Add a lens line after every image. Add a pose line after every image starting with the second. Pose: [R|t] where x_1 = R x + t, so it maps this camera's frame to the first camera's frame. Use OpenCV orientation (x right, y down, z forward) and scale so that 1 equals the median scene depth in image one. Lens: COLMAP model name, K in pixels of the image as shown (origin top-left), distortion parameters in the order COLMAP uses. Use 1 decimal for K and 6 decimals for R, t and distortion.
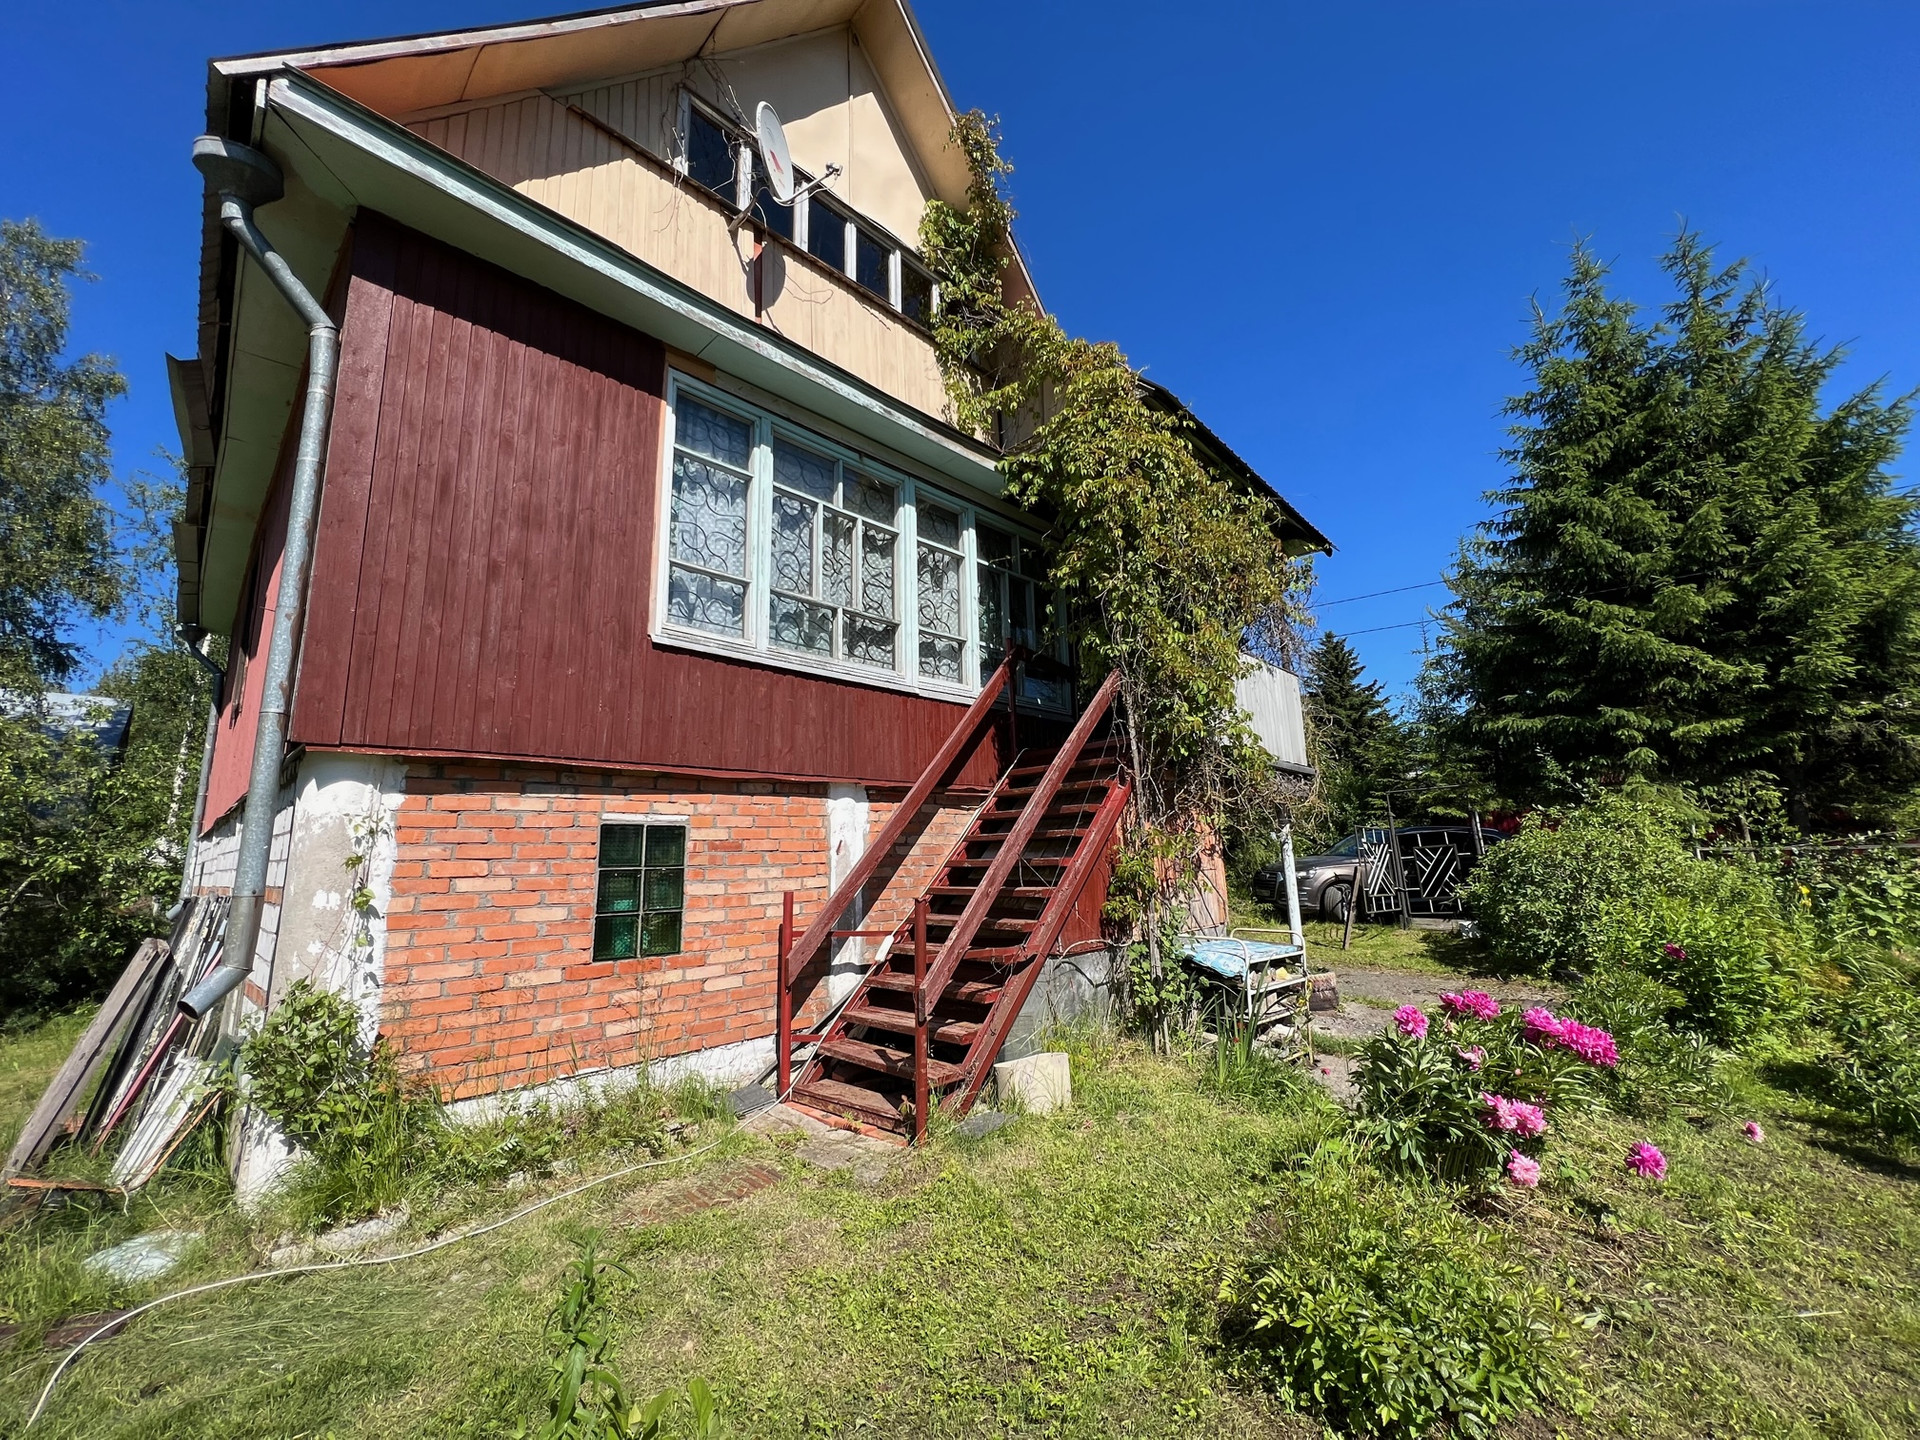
lens RADIAL K [[760.8, 0, 953.0], [0, 760.8, 715.8], [0, 0, 1]] dist [-0.001912, -0.001087]
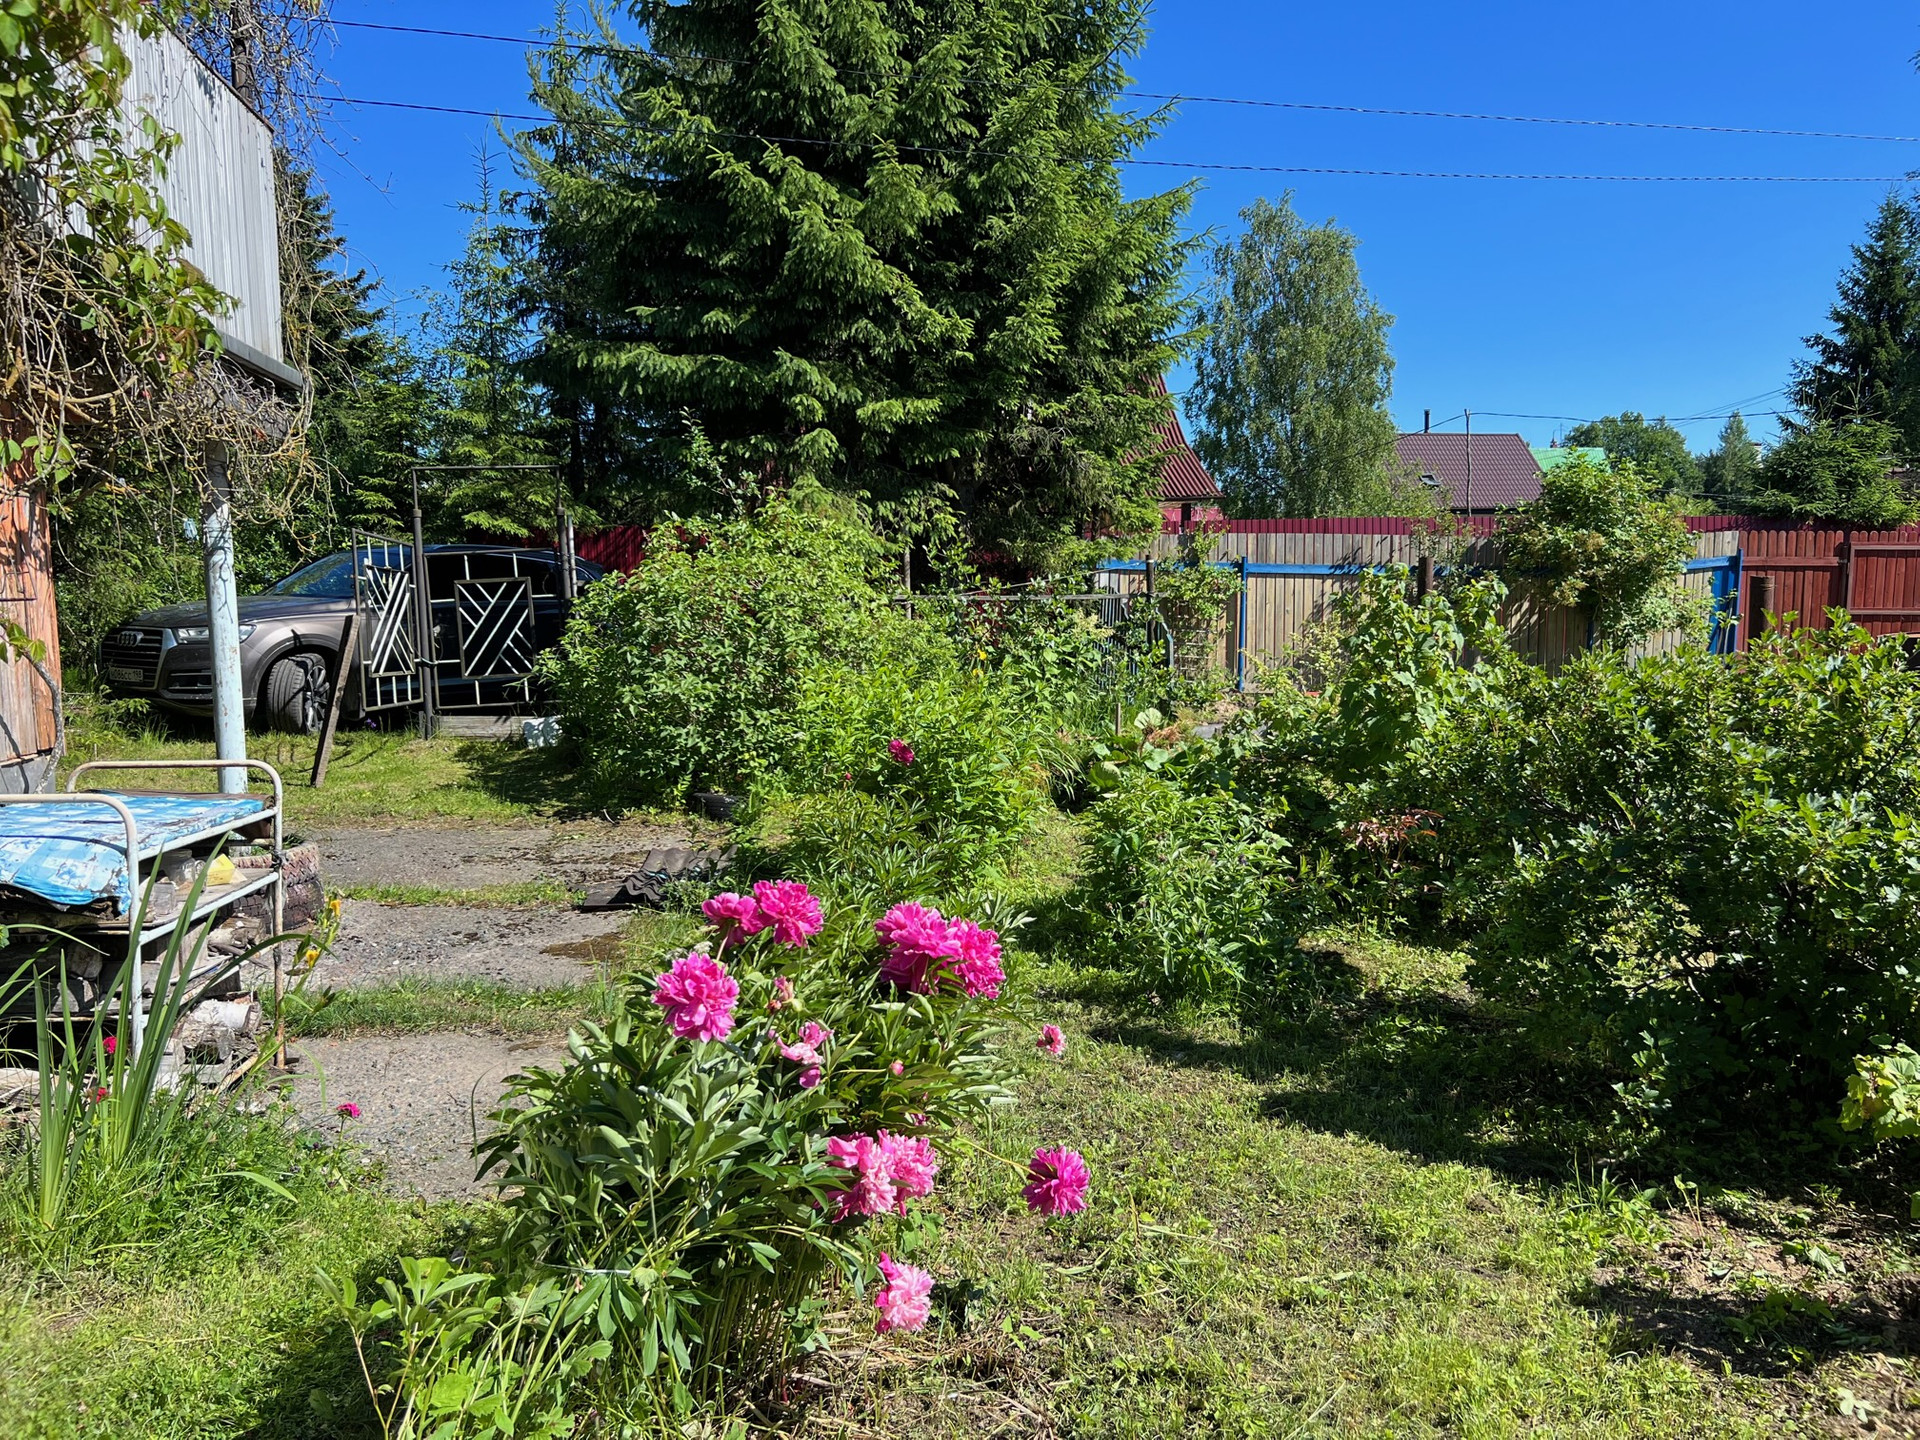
lens RADIAL K [[1446.0, 0, 971.9], [0, 1446.0, 736.5], [0, 0, 1]] dist [0.055164, -0.050152]
pose [[0.609647, -0.052578, 0.790928, 0.049720], [-0.159524, 0.969245, 0.187393, 0.044415], [-0.776455, -0.240416, 0.582510, 0.172490]]
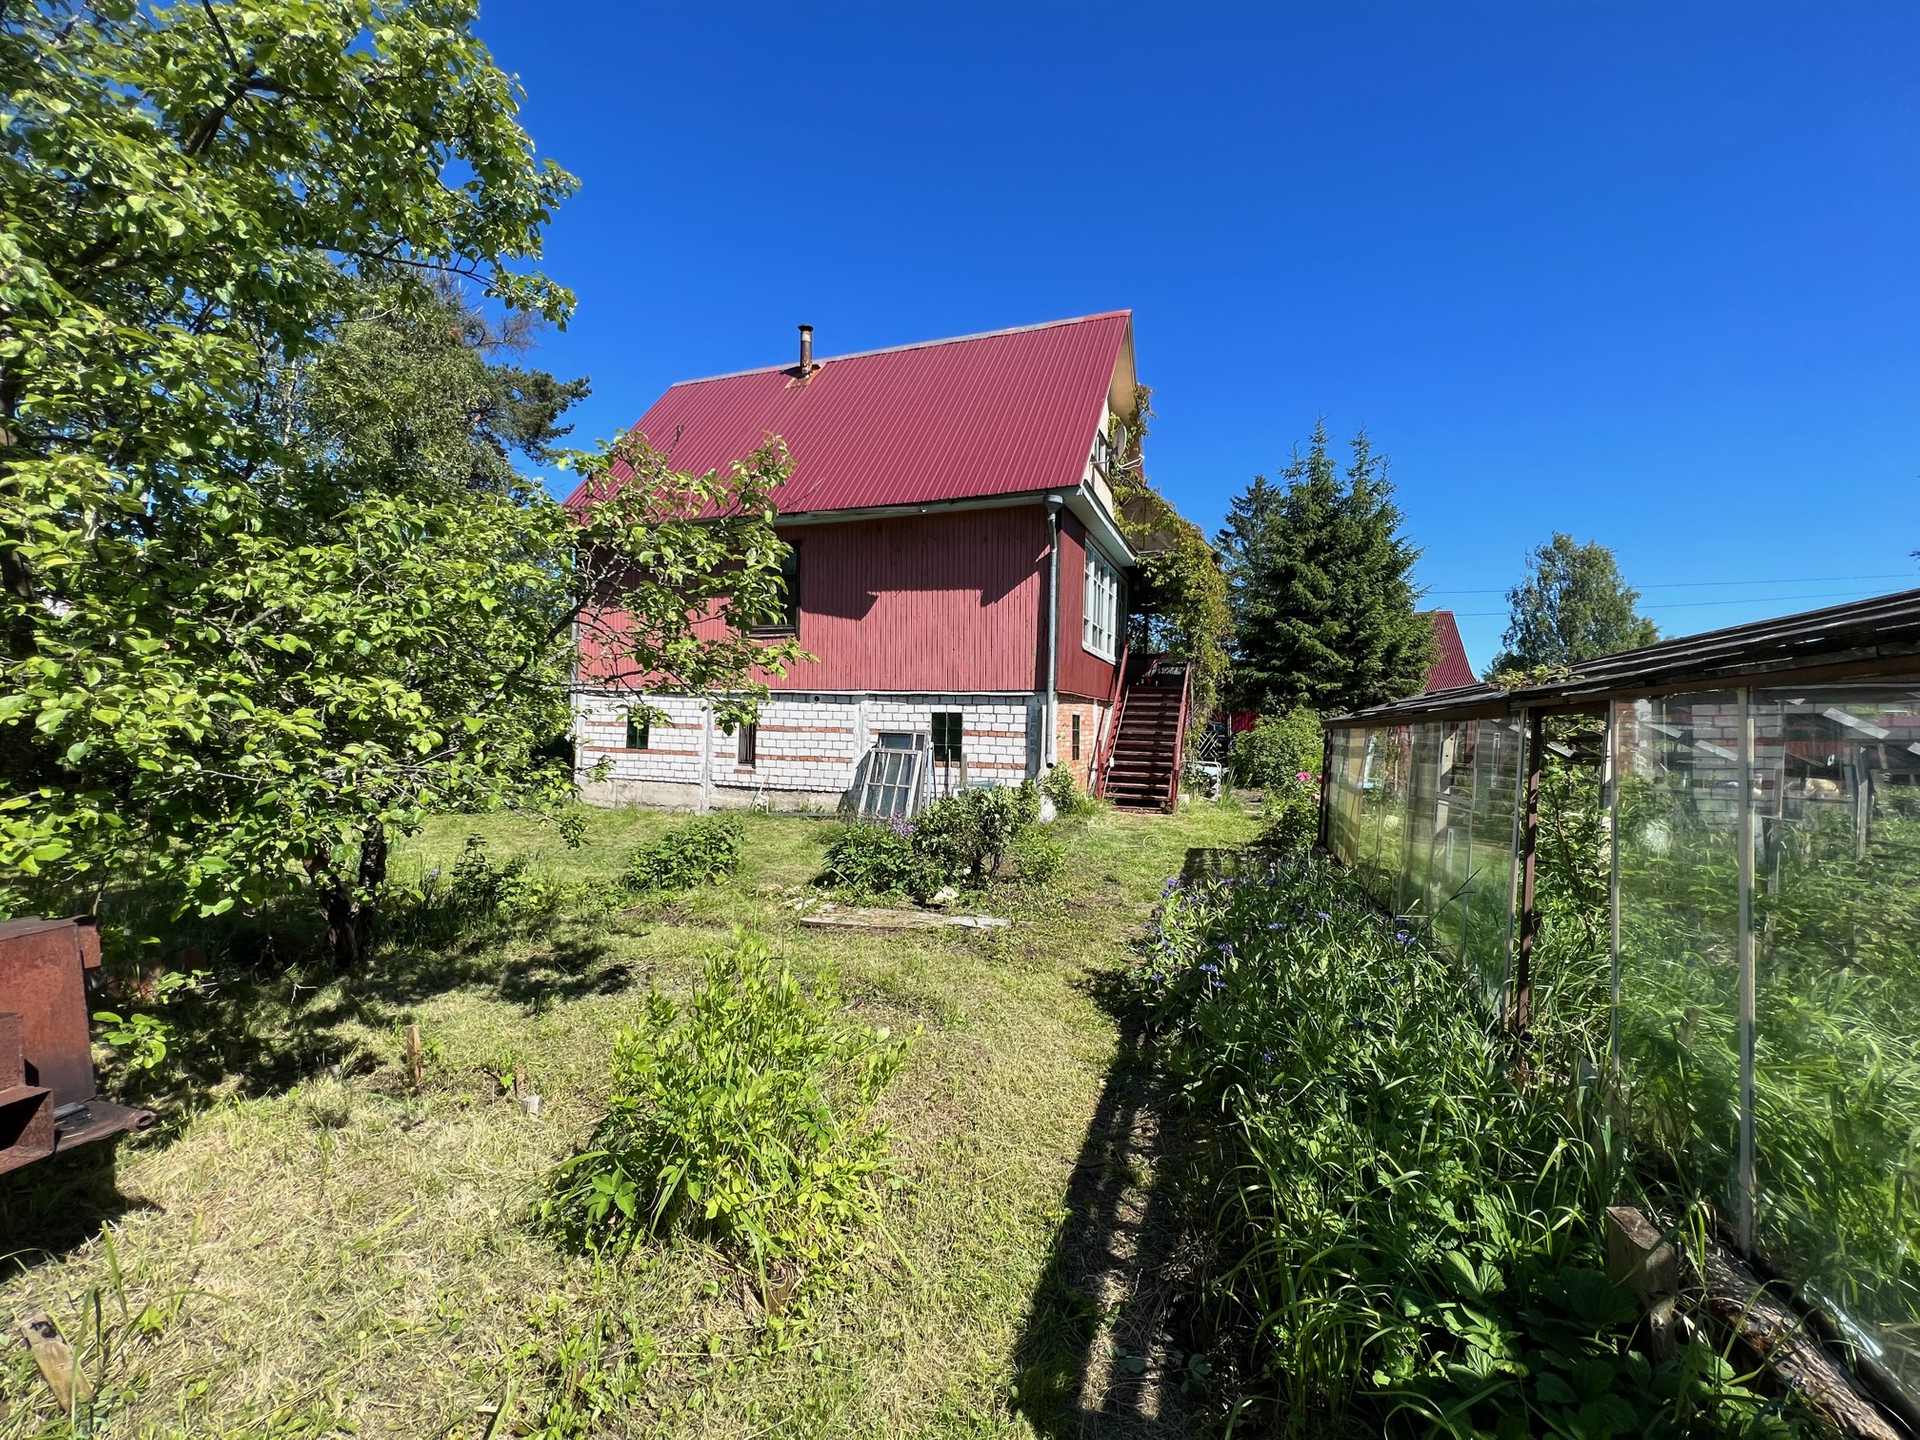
lens RADIAL K [[760.8, 0, 945.3], [0, 760.8, 703.4], [0, 0, 1]] dist [-0.001912, -0.001087]
pose [[0.922106, 0.060212, 0.382224, -0.912650], [-0.123613, 0.981895, 0.143535, -0.115968], [-0.366661, -0.179602, 0.912854, -0.650977]]
